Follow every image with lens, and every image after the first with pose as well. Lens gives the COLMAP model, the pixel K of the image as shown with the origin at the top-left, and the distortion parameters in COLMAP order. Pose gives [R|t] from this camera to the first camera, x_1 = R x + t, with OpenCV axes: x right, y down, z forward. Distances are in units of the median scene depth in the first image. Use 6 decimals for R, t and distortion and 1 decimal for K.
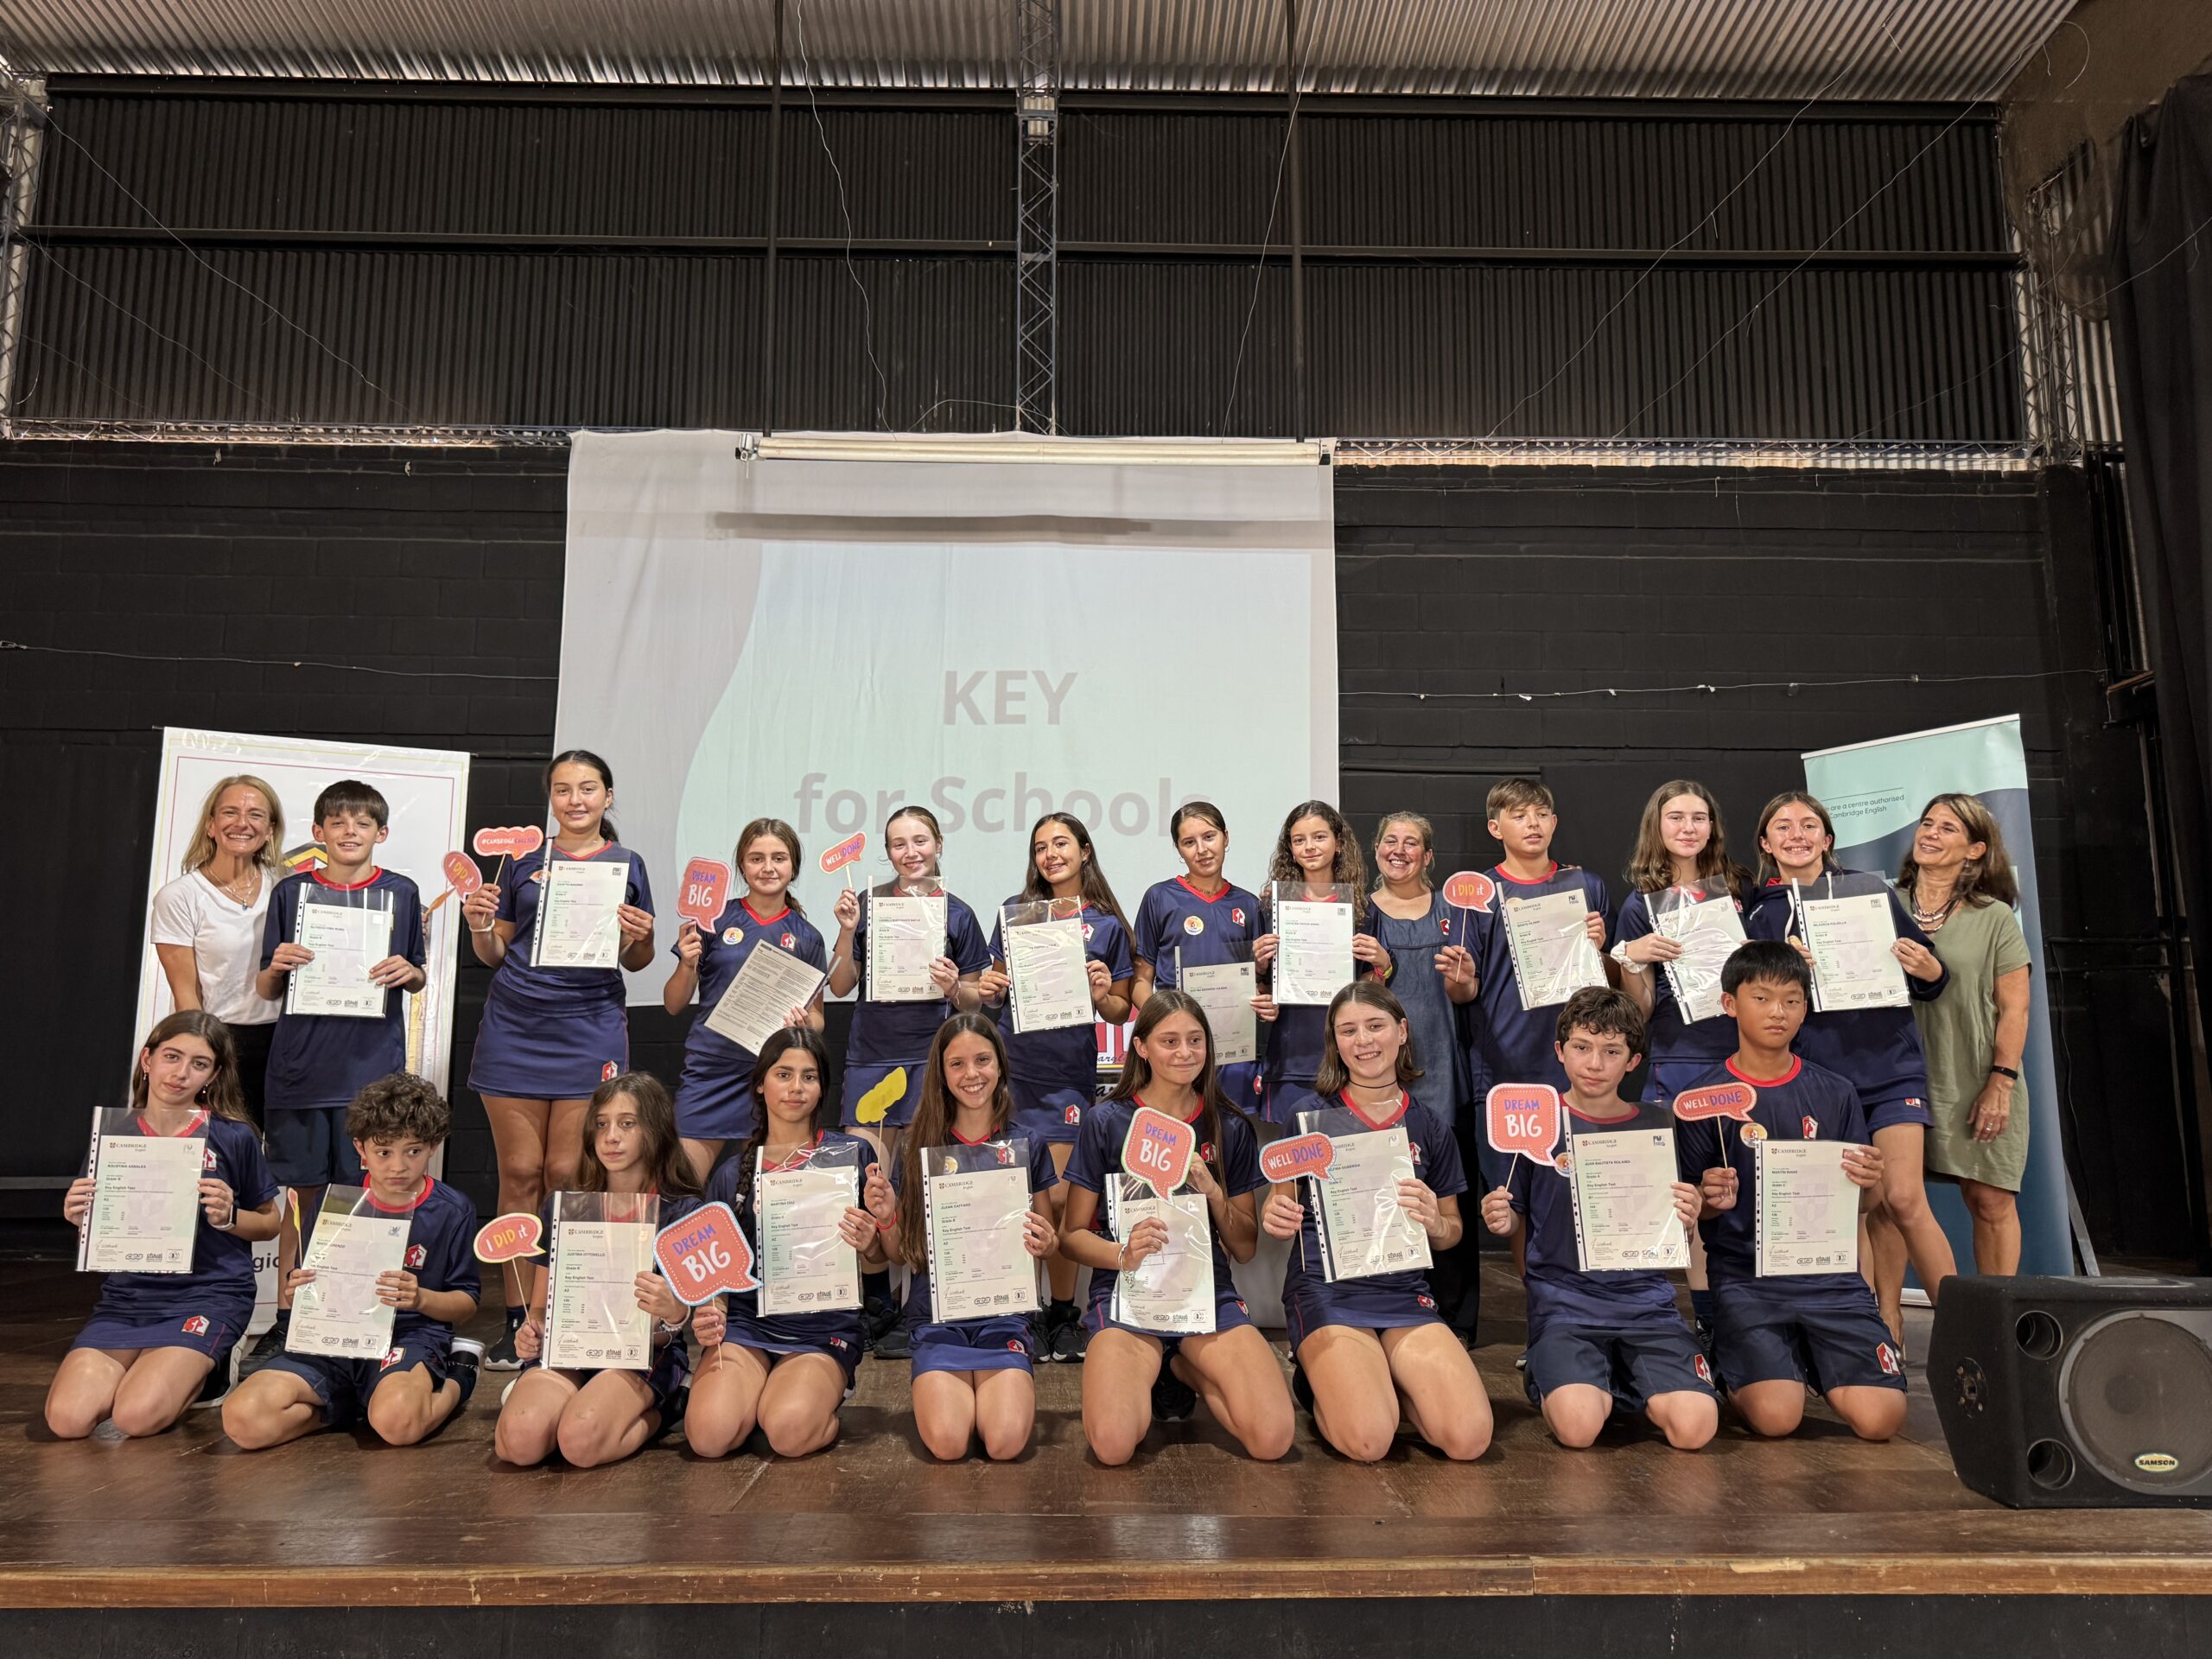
lens RADIAL K [[1575.0, 0, 1112.6], [0, 1575.0, 828.2], [0, 0, 1]] dist [0.010403, -0.016680]
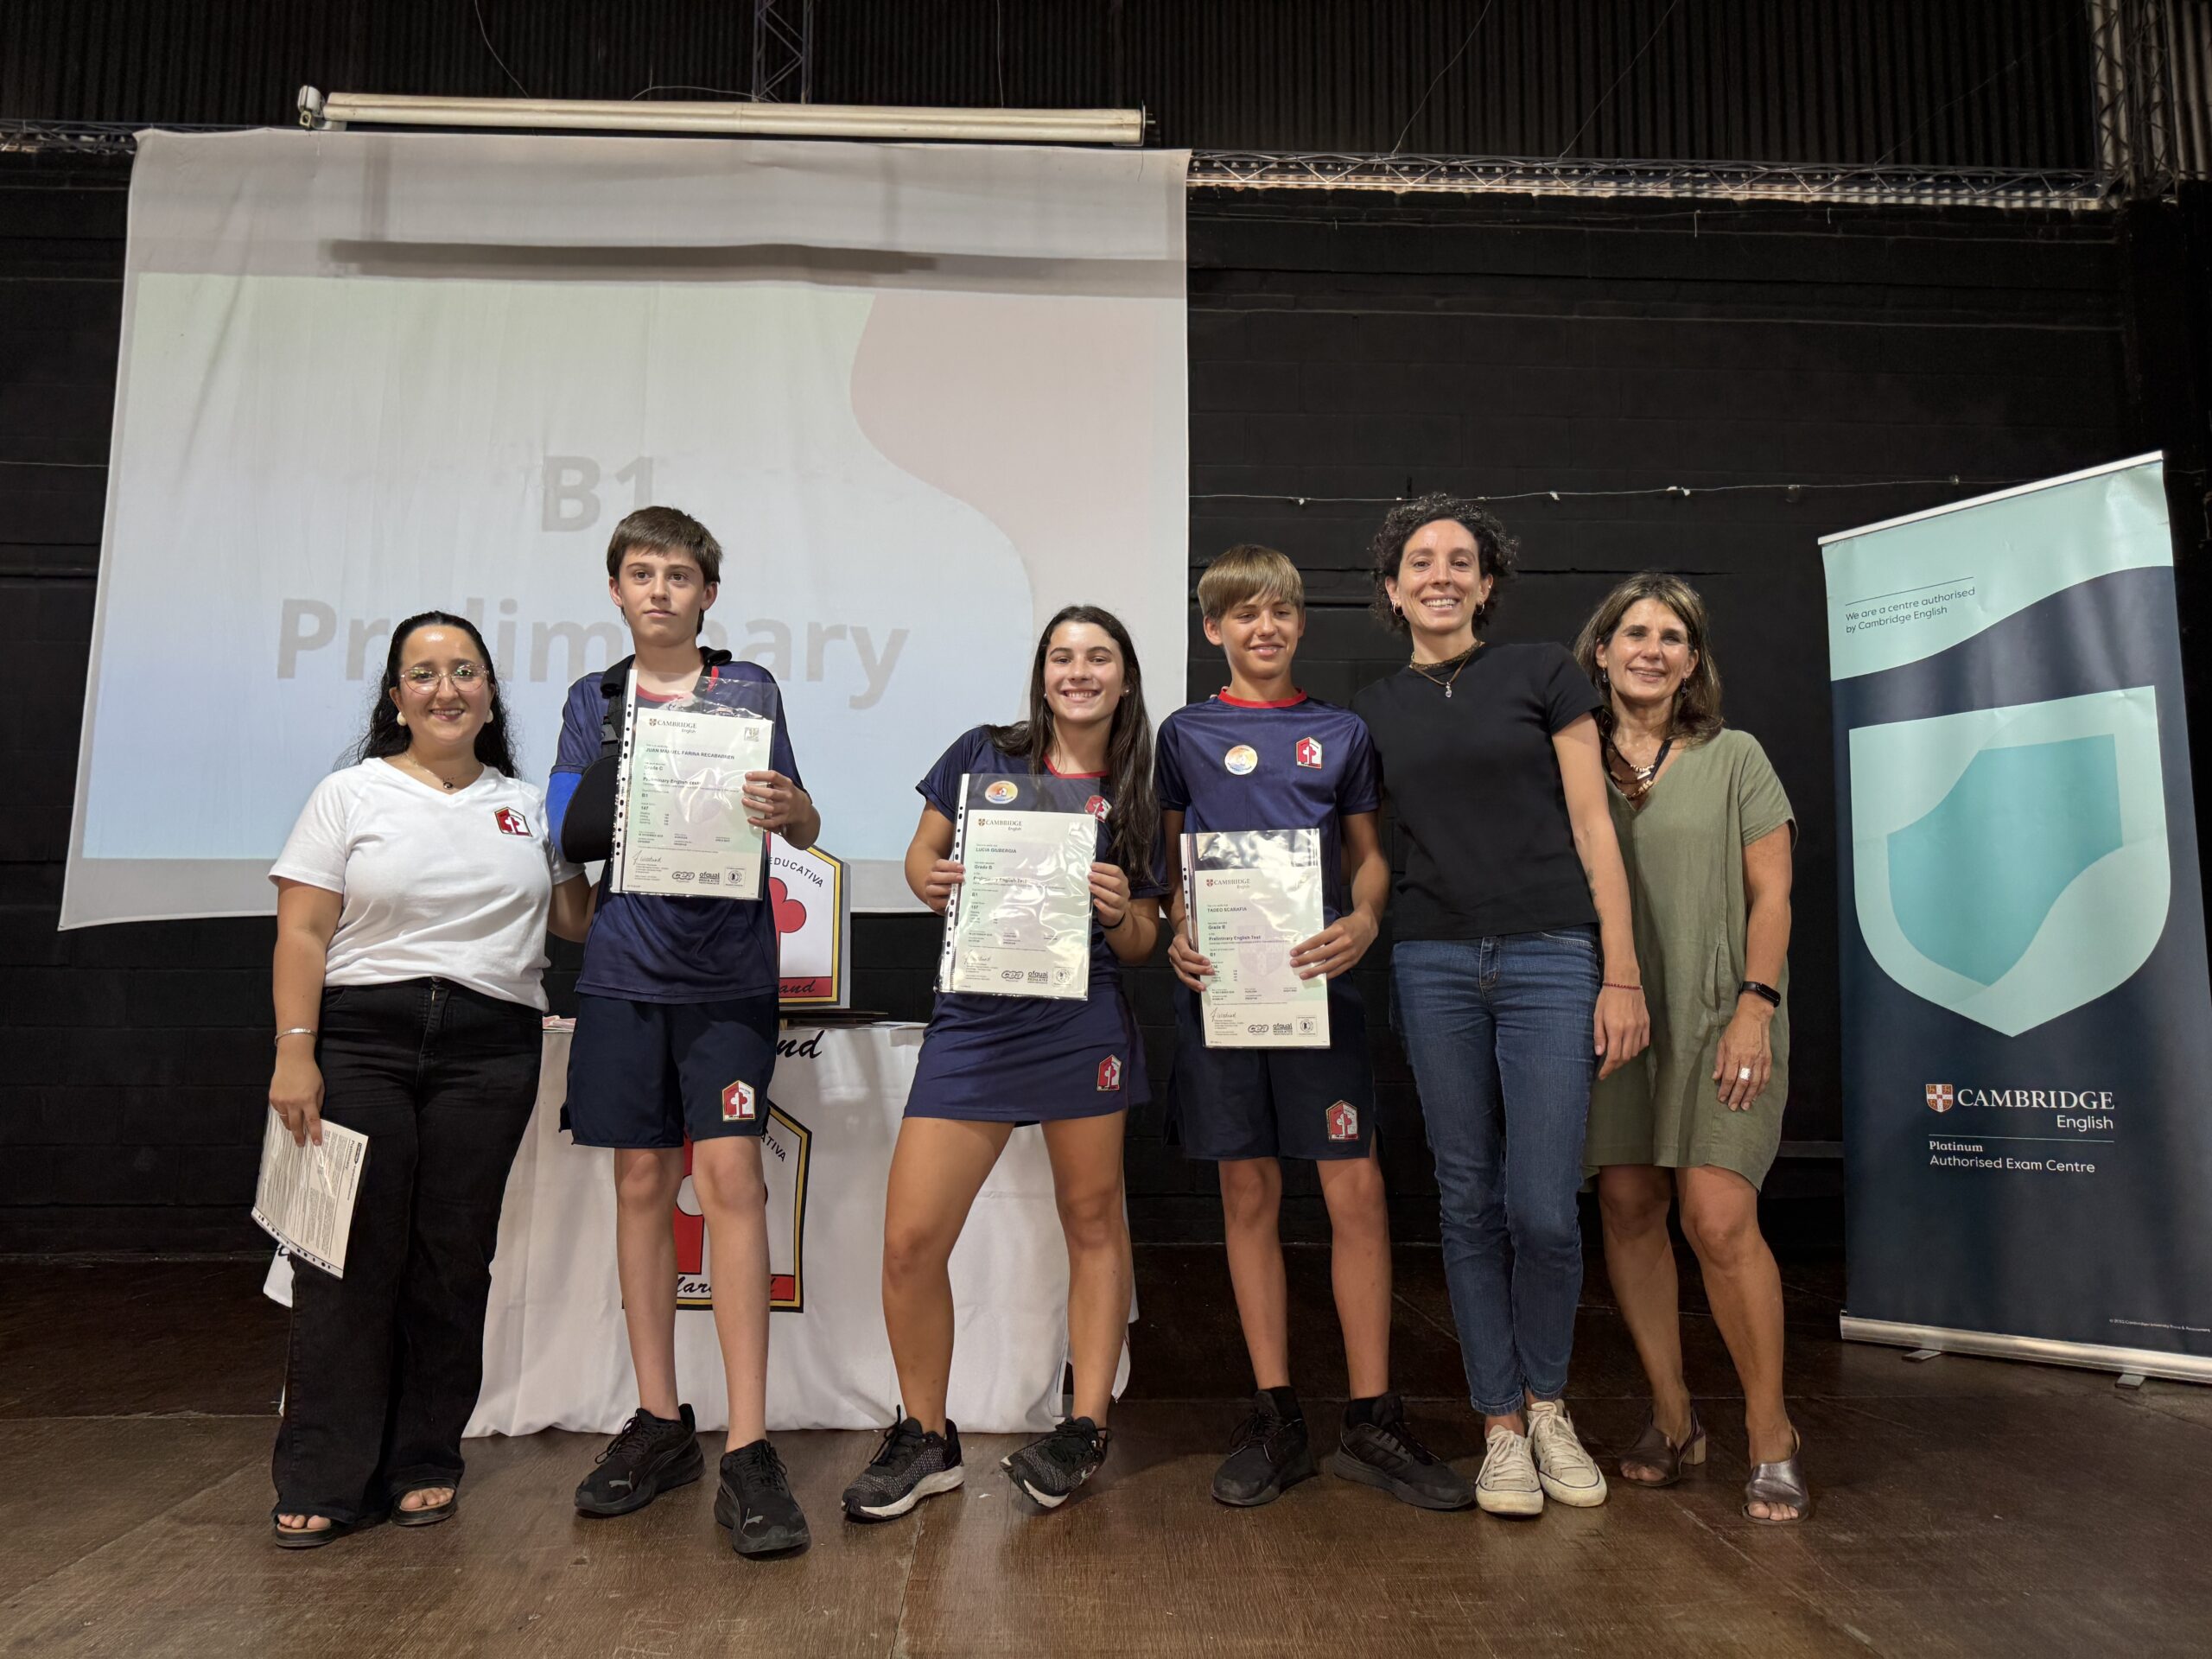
lens RADIAL K [[1575.0, 0, 1143.1], [0, 1575.0, 818.8], [0, 0, 1]] dist [0.010403, -0.016680]
pose [[0.999291, -0.000188, 0.037647, 0.091213], [-0.001257, 0.999263, 0.038356, 0.036681], [-0.037626, -0.038376, 0.998555, 0.249345]]
